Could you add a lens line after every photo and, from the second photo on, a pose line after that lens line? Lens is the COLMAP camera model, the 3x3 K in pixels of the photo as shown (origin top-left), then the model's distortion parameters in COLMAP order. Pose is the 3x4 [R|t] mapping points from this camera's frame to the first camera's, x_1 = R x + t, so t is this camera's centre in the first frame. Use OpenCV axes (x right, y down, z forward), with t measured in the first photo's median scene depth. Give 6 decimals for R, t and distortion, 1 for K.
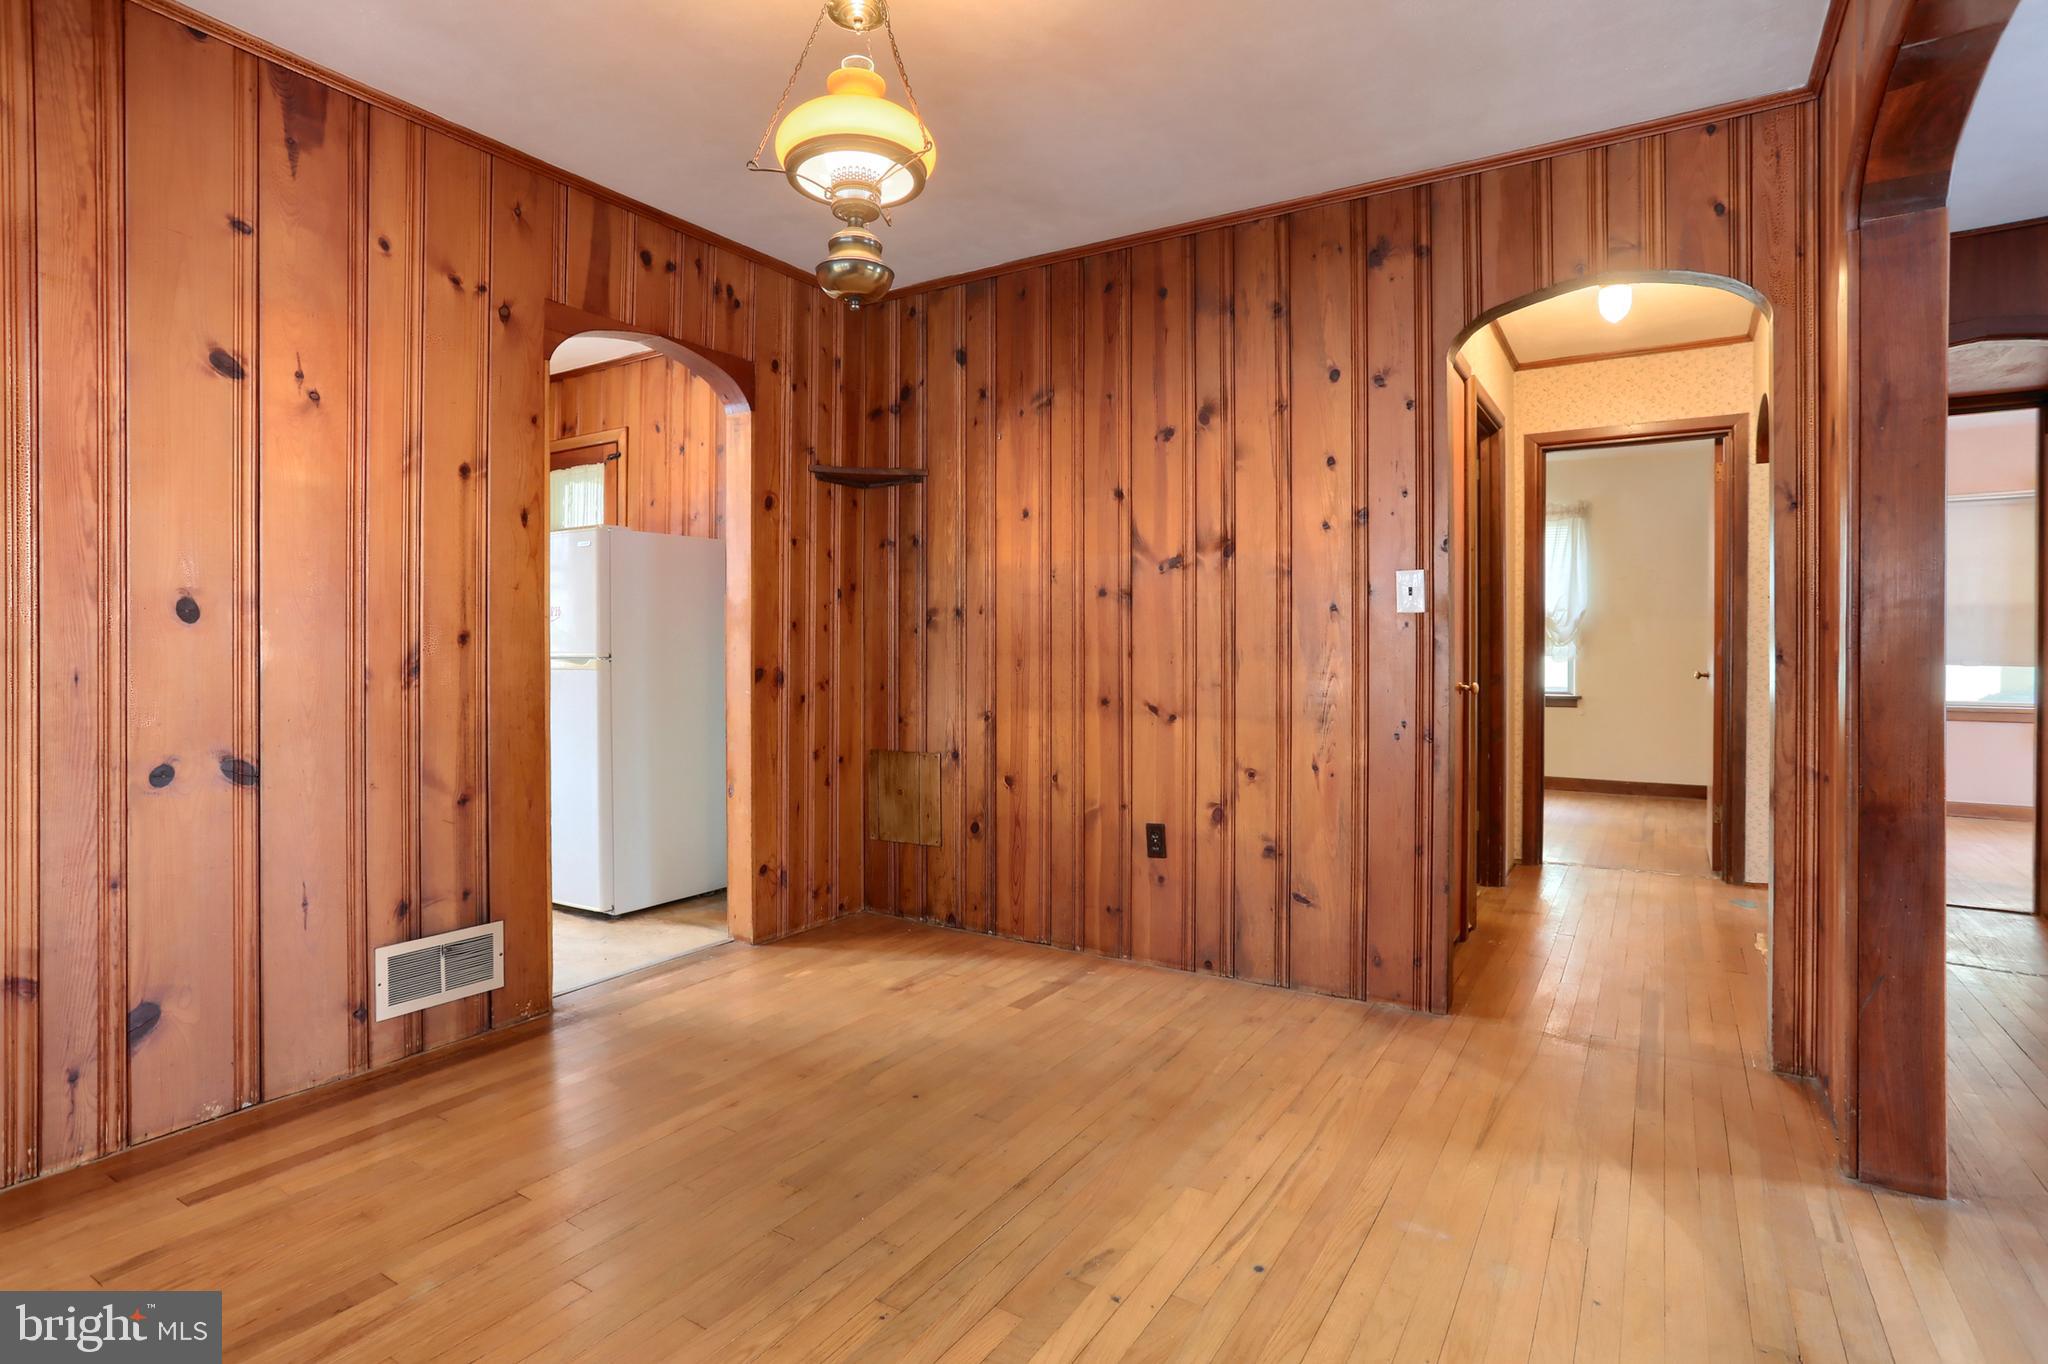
lens RADIAL K [[1027.3, 0, 1029.1], [0, 1027.3, 677.1], [0, 0, 1]] dist [-0.029437, 0.013653]
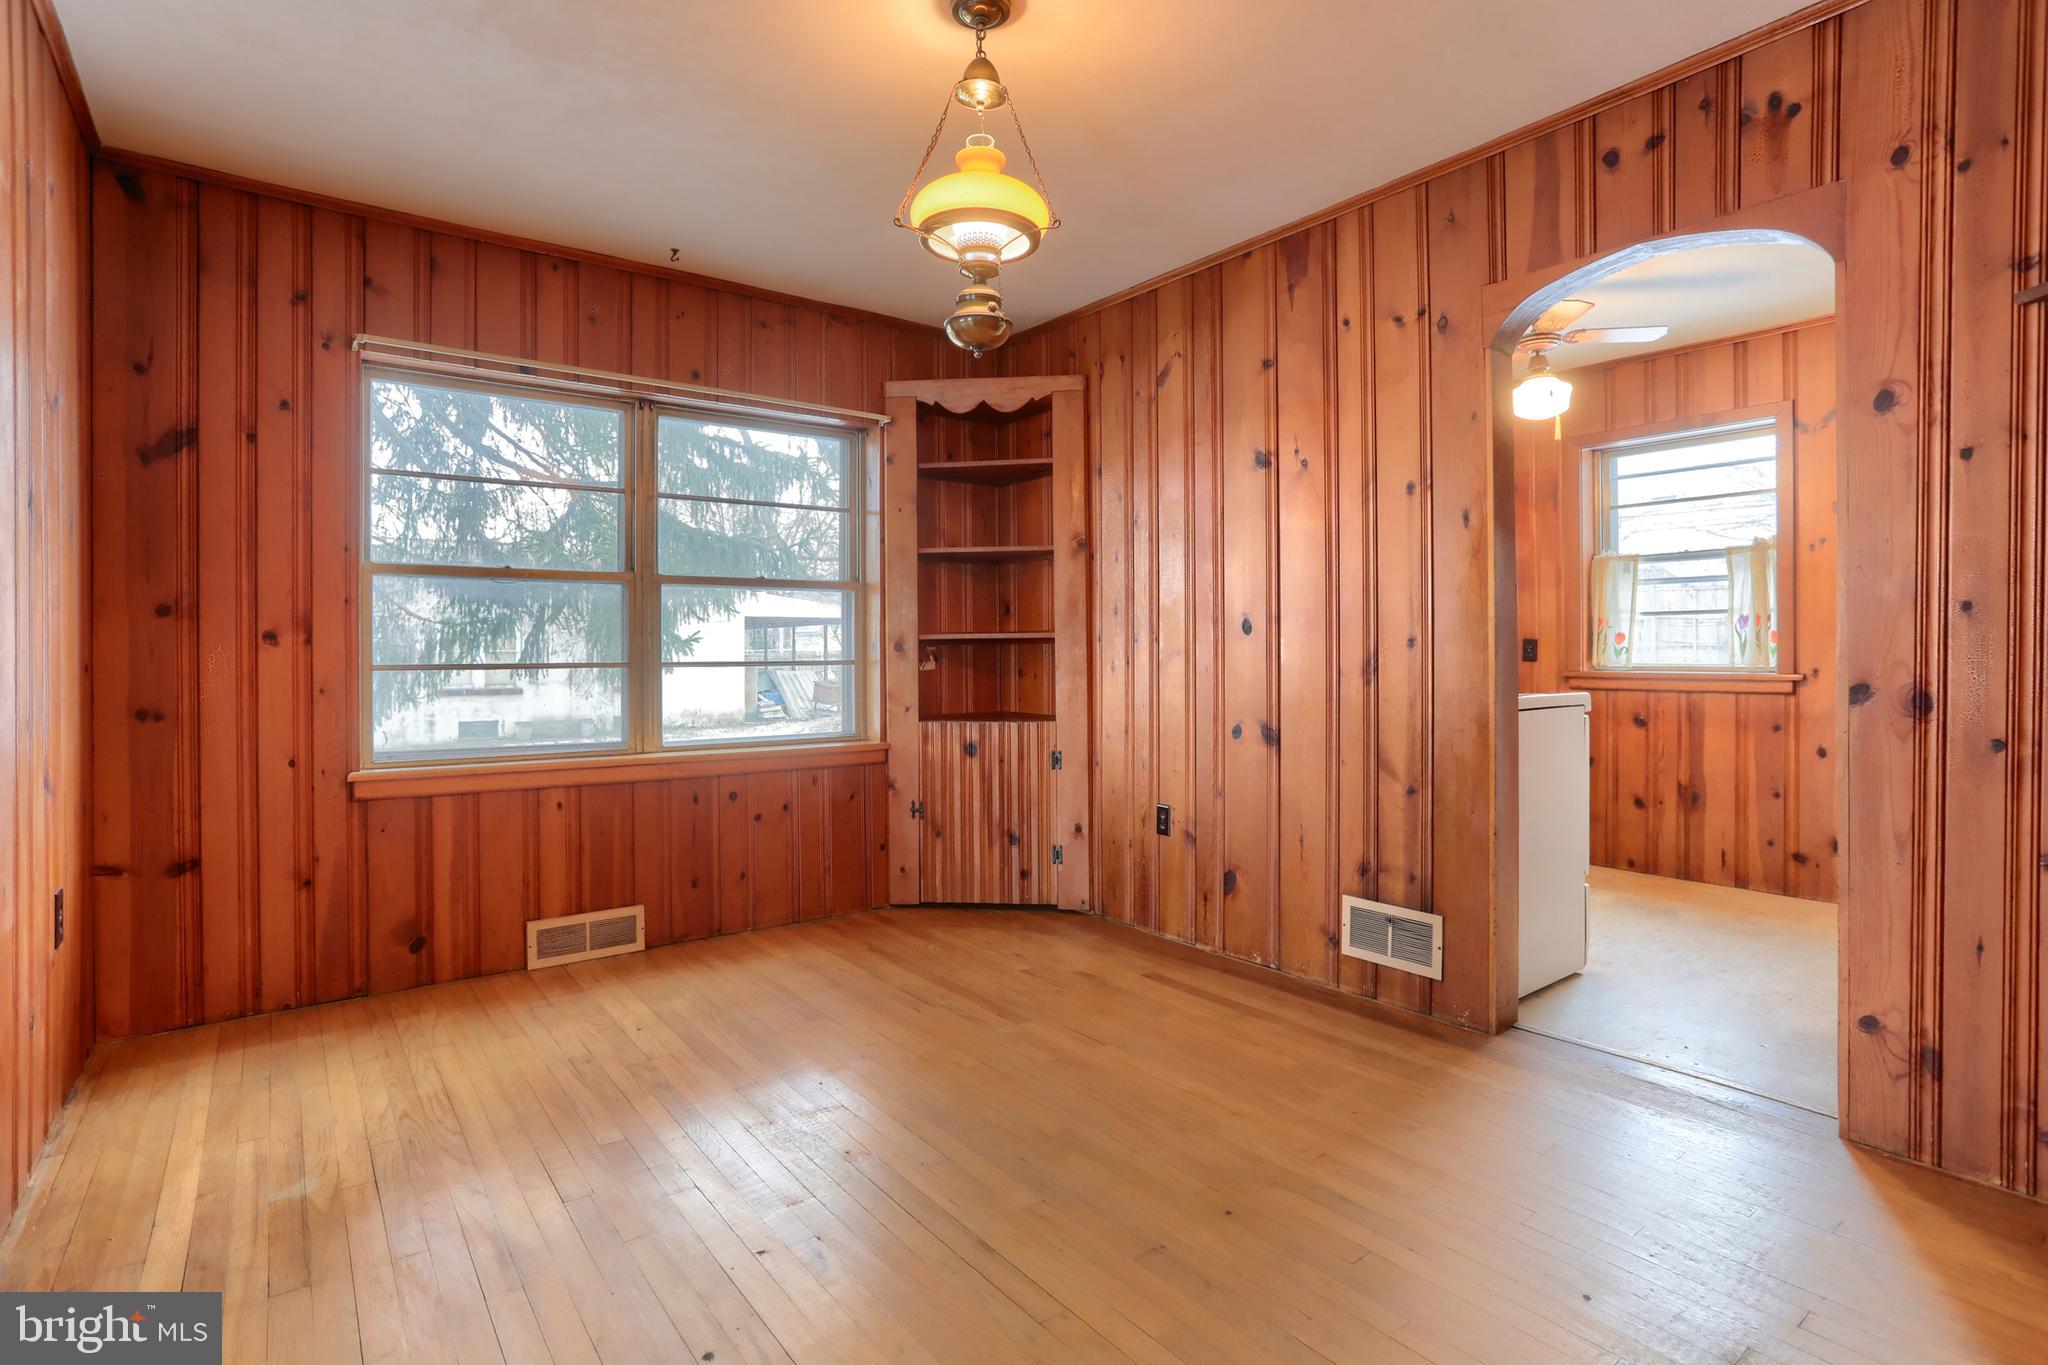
lens RADIAL K [[1027.3, 0, 1026.5], [0, 1027.3, 659.5], [0, 0, 1]] dist [-0.029437, 0.013653]
pose [[-0.351288, 0.005455, -0.936251, 0.591617], [-0.022981, 0.999632, 0.014447, -0.024086], [0.935985, 0.026591, -0.351033, 0.968104]]
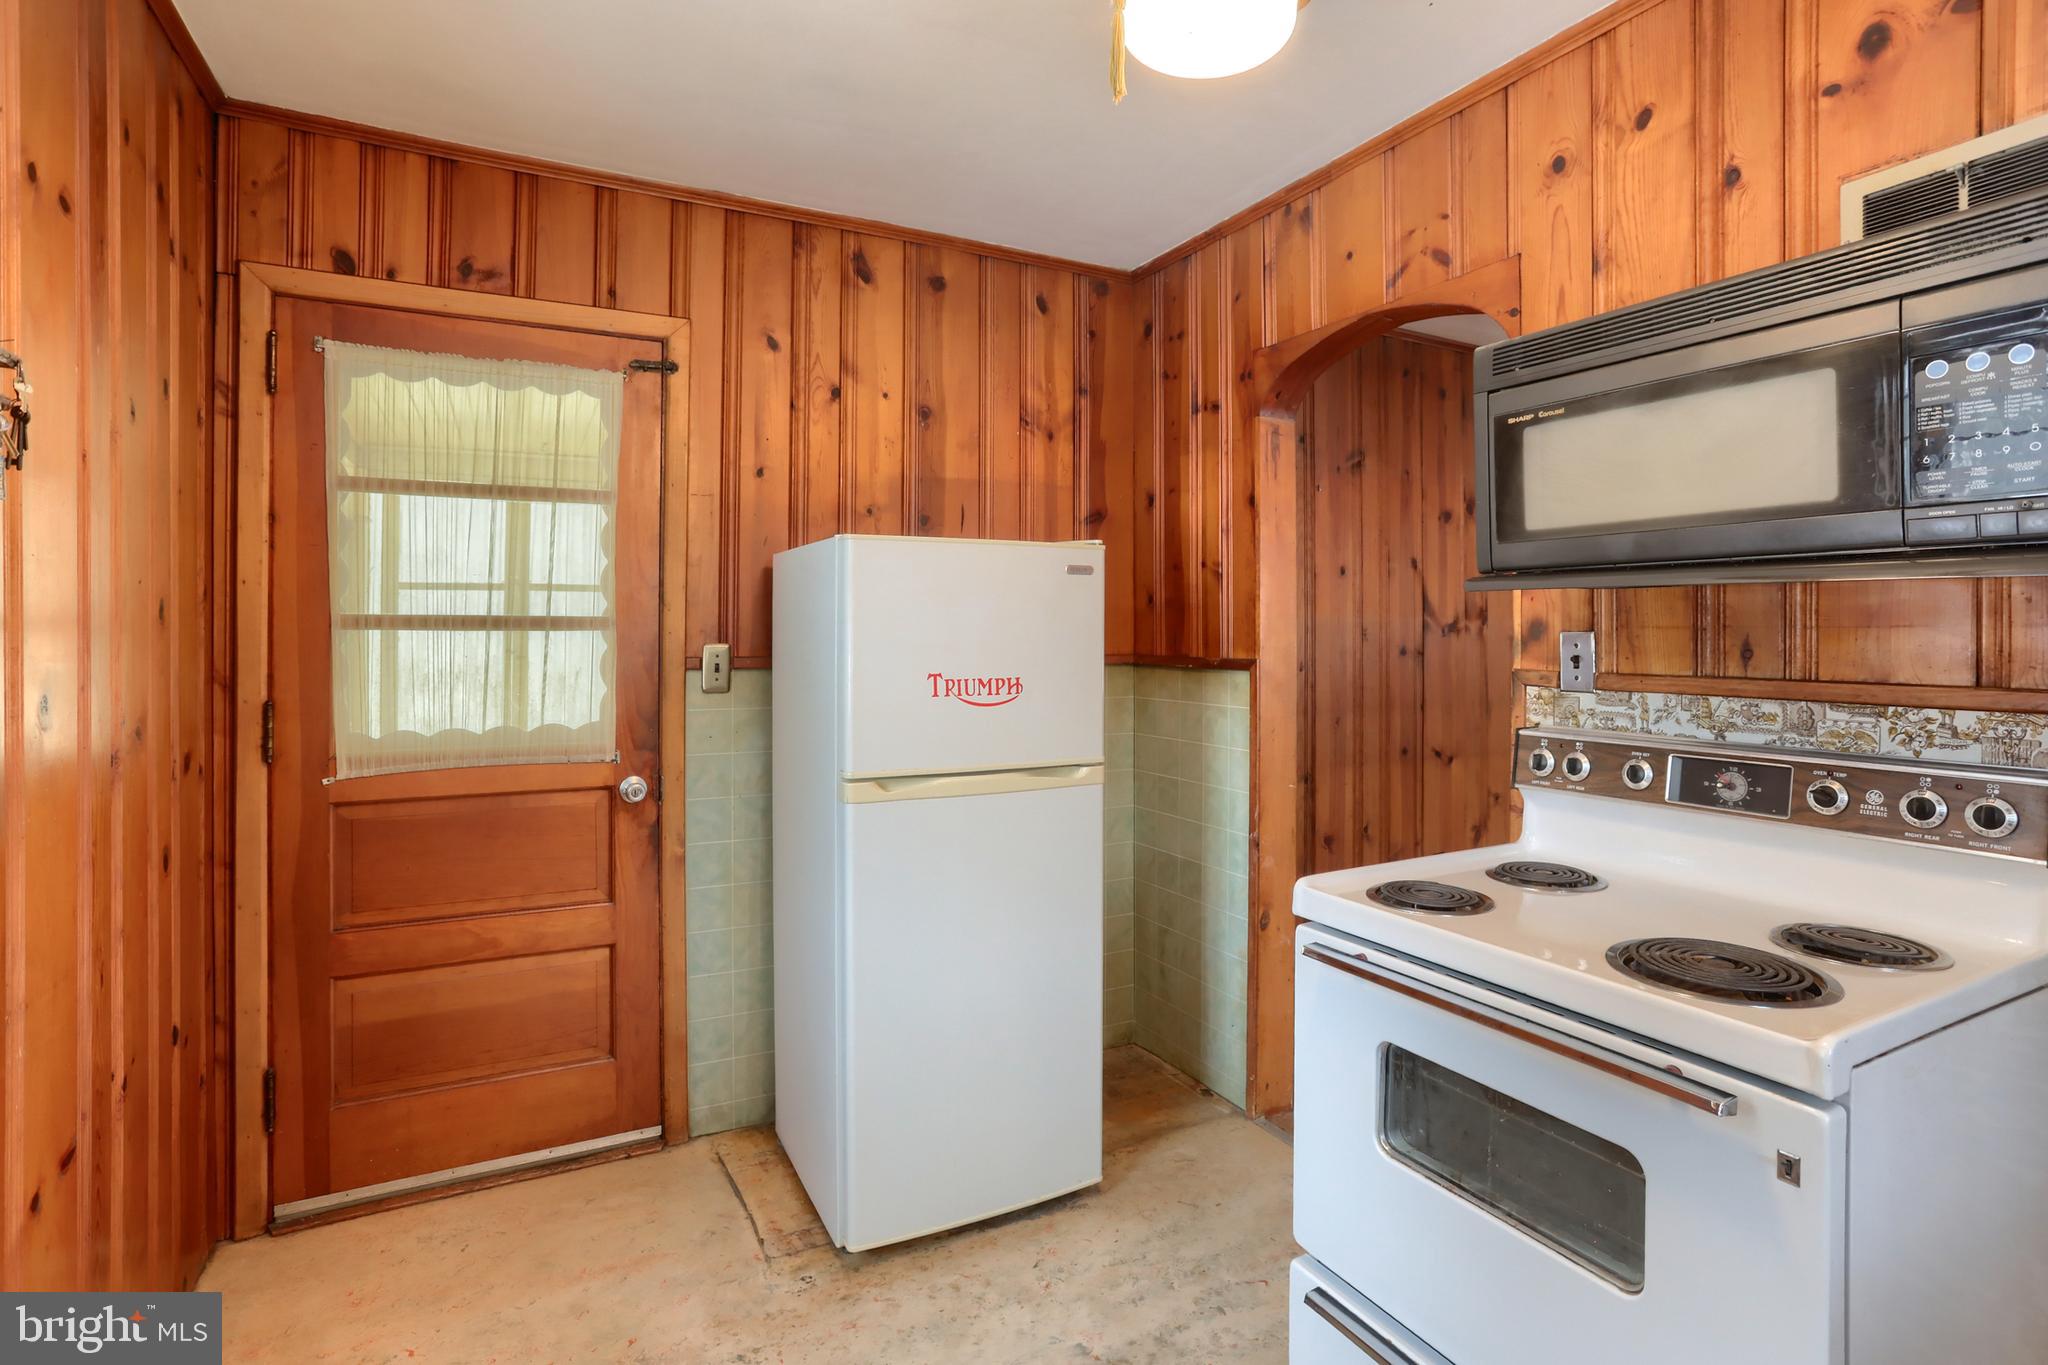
lens RADIAL K [[1027.3, 0, 1054.8], [0, 1027.3, 643.2], [0, 0, 1]] dist [-0.029437, 0.013653]
pose [[0.491838, -0.006843, 0.870660, -1.317764], [0.022183, 0.999743, -0.004673, -0.118117], [-0.870404, 0.021612, 0.491864, 0.988193]]
